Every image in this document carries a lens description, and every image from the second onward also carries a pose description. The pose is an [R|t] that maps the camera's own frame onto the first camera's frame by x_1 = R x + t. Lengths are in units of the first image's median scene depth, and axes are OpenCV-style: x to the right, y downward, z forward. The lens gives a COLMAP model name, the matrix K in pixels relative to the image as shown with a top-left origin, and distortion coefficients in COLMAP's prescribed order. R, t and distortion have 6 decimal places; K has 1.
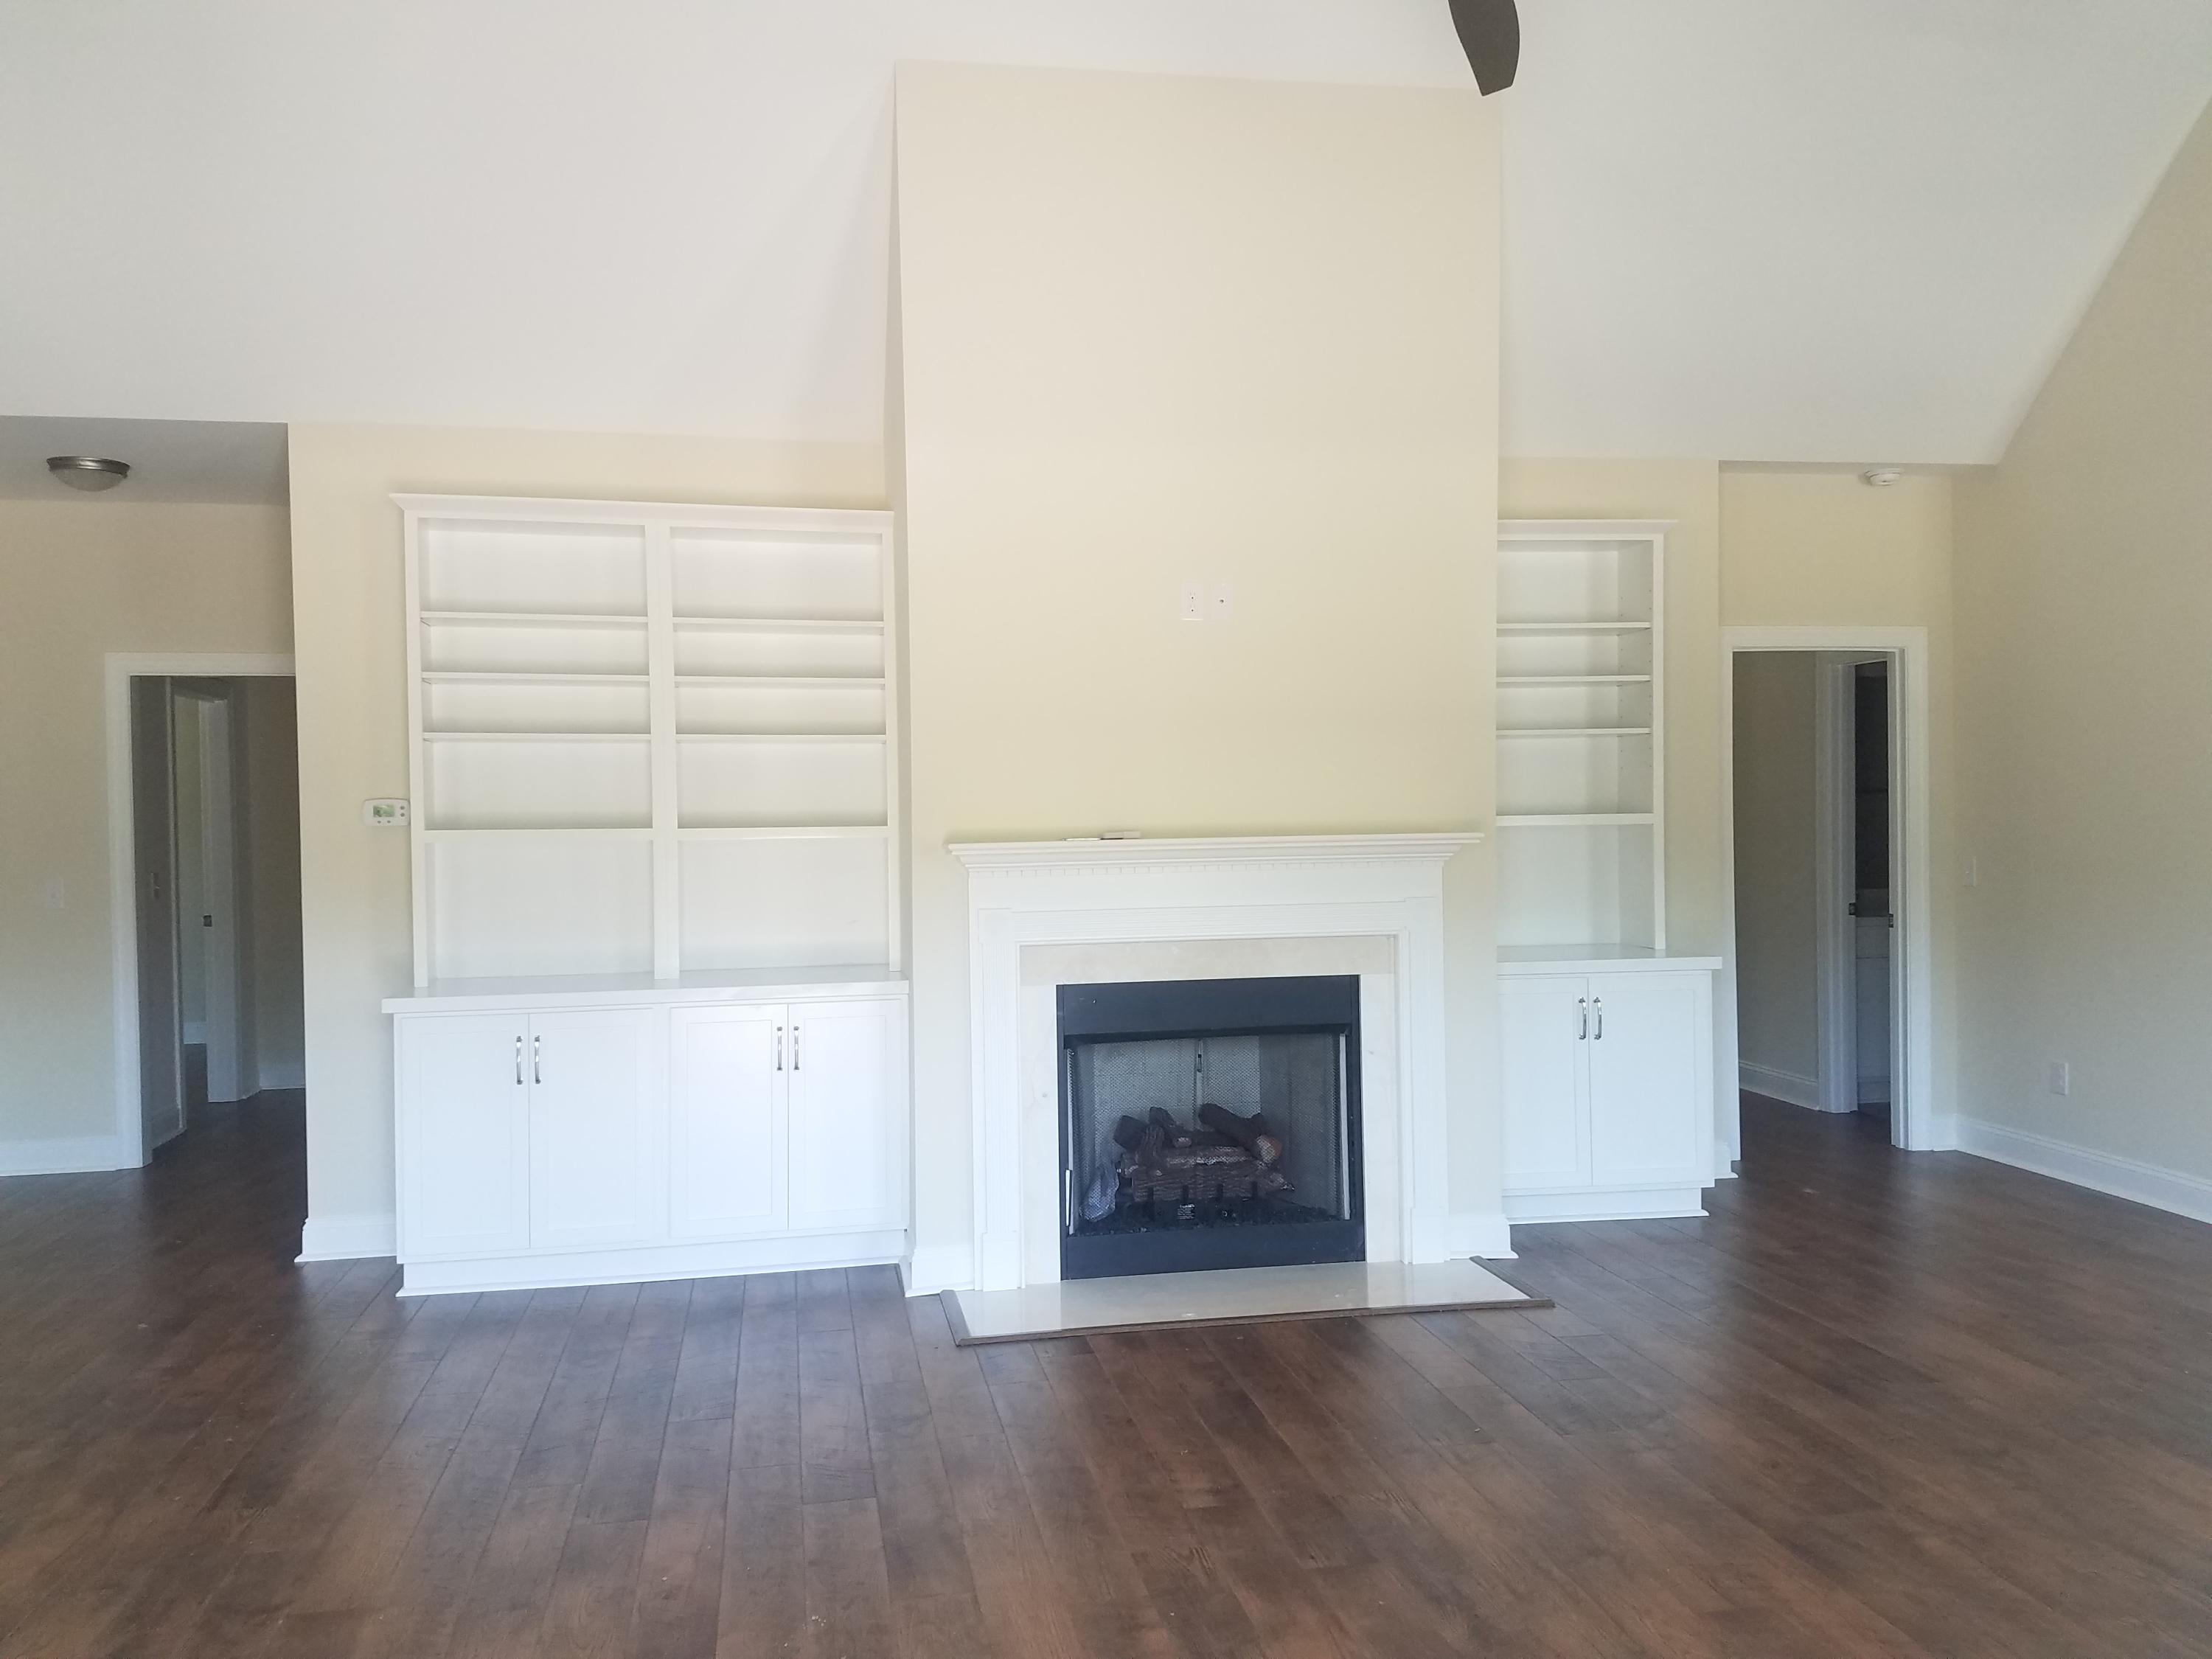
lens RADIAL K [[1689.7, 0, 1119.4], [0, 1689.7, 814.4], [0, 0, 1]] dist [0.164565, -0.228587]
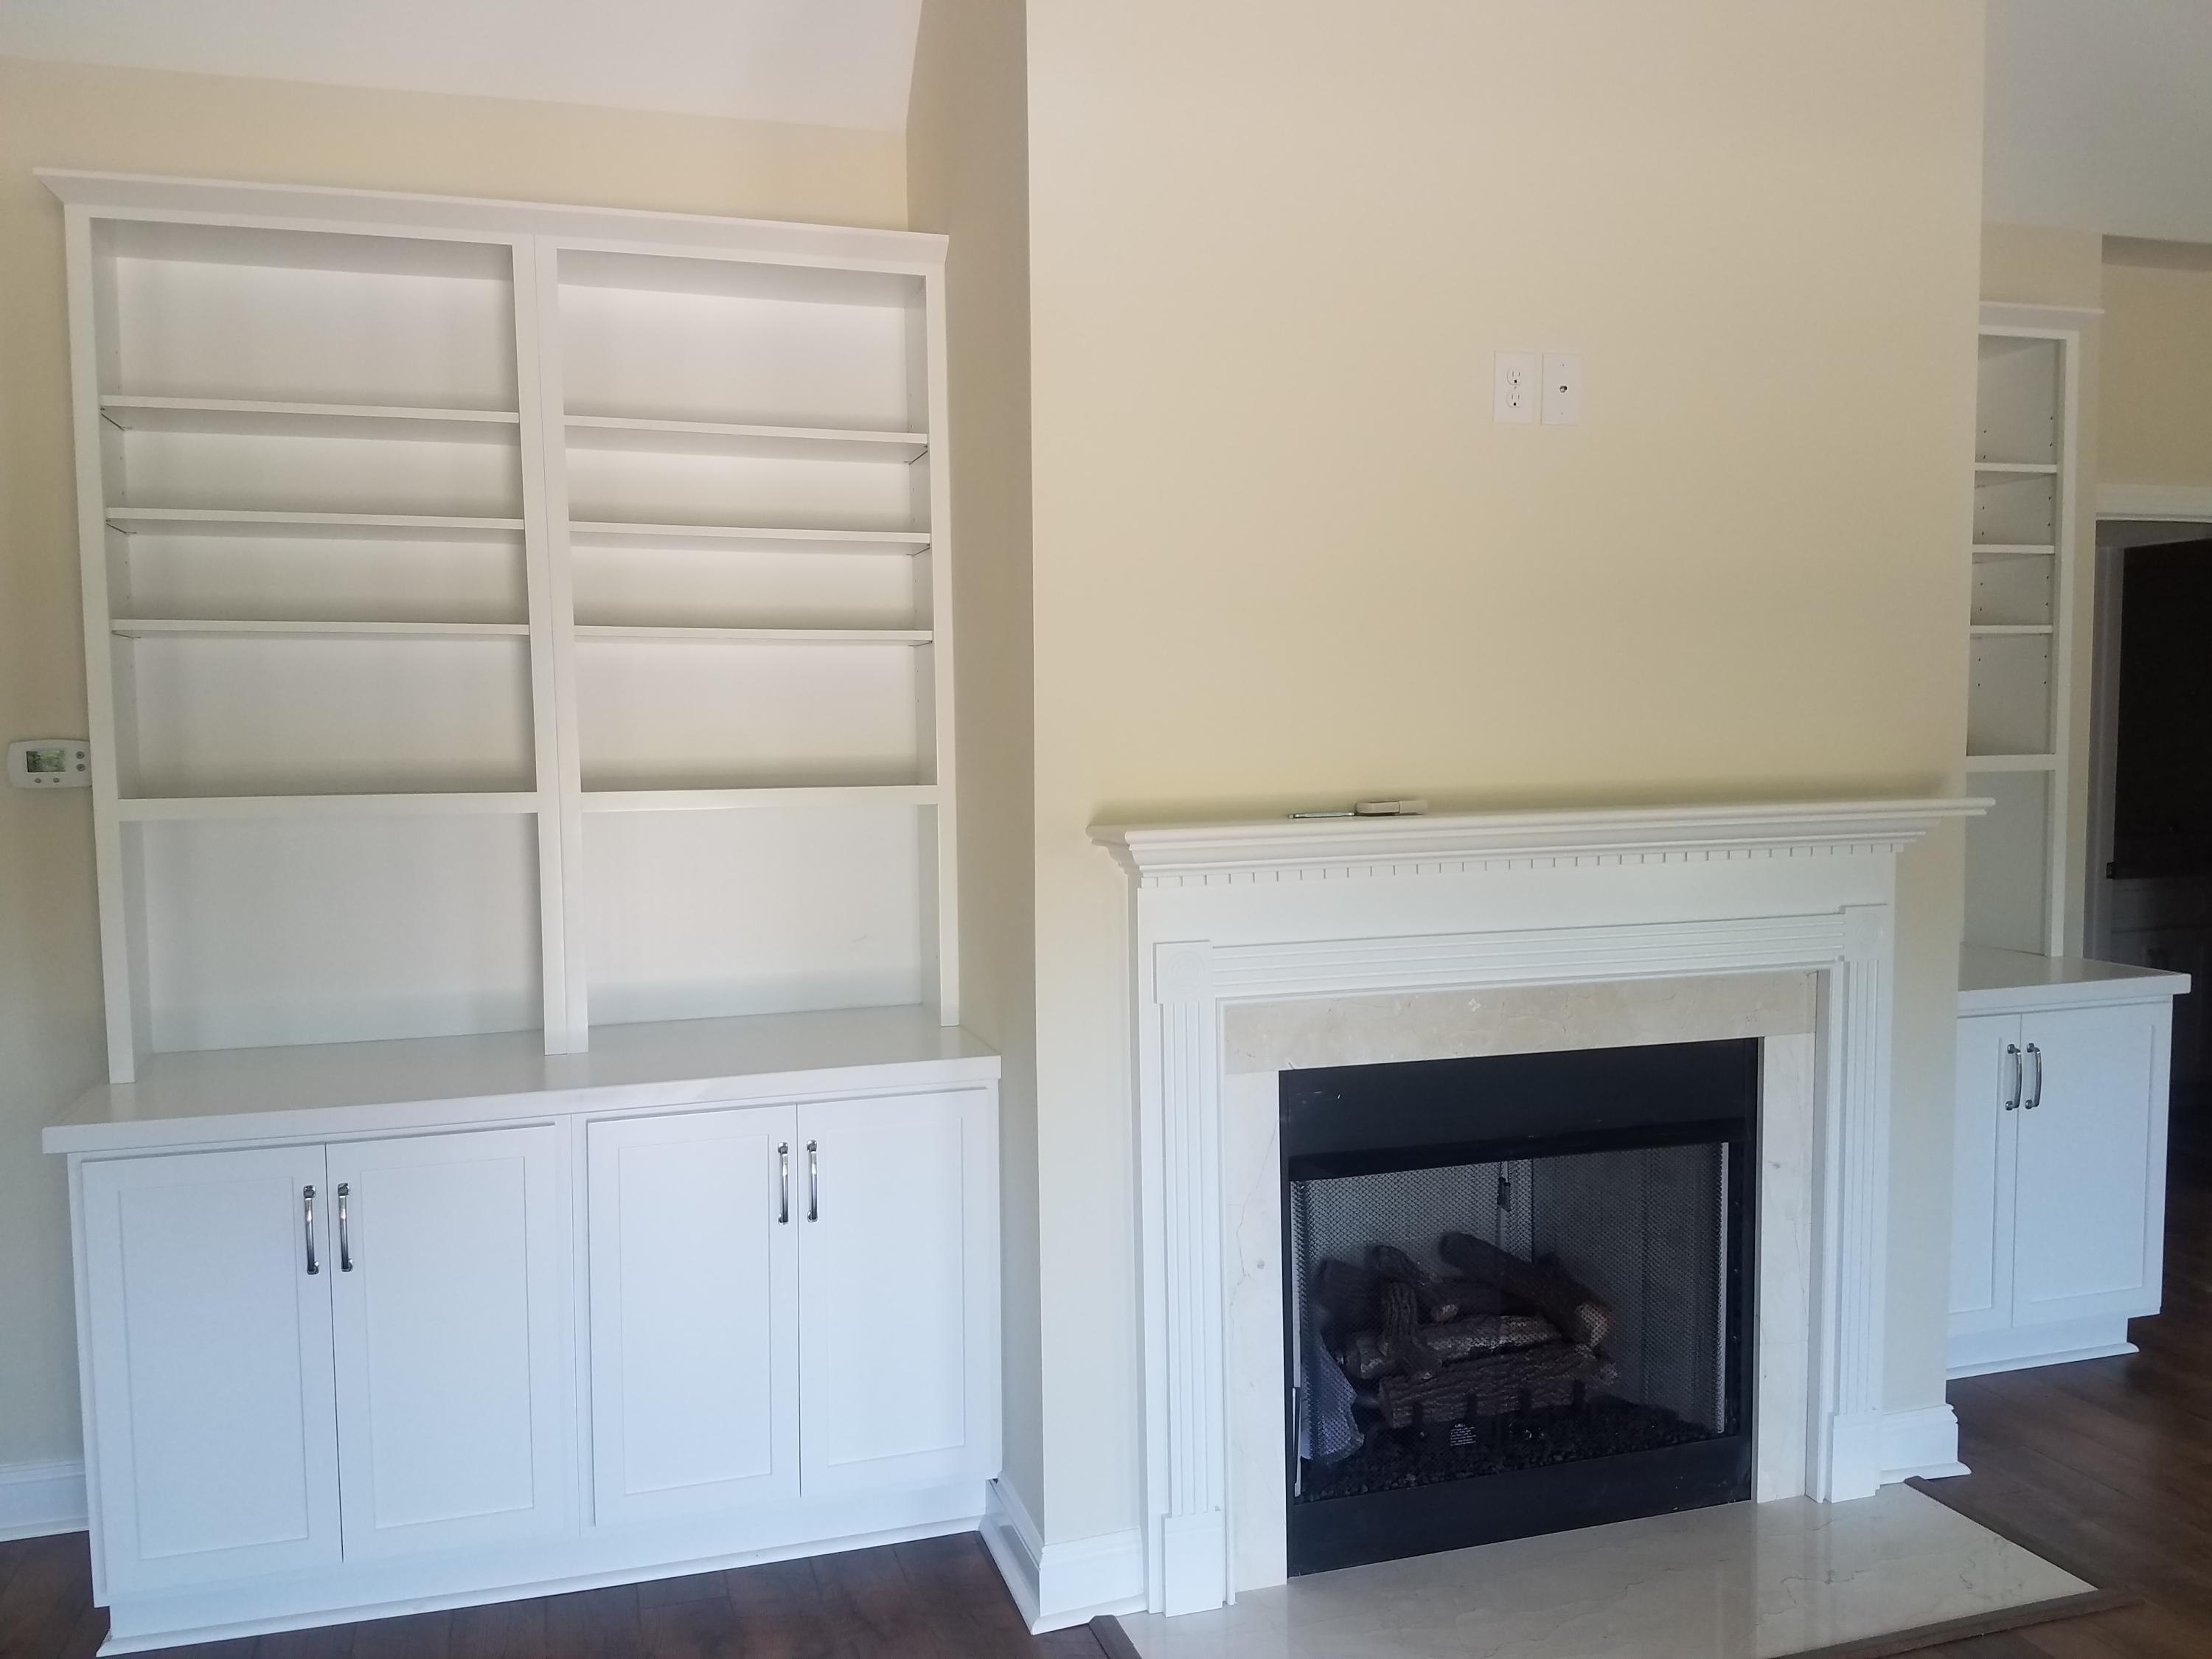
lens RADIAL K [[1778.7, 0, 1098.2], [0, 1778.7, 828.2], [0, 0, 1]] dist [0.062188, -0.077107]
pose [[0.995232, -0.004920, 0.097408, -0.148644], [-0.000645, 0.998373, 0.057024, -0.013989], [-0.097531, -0.056815, 0.993610, 0.399633]]
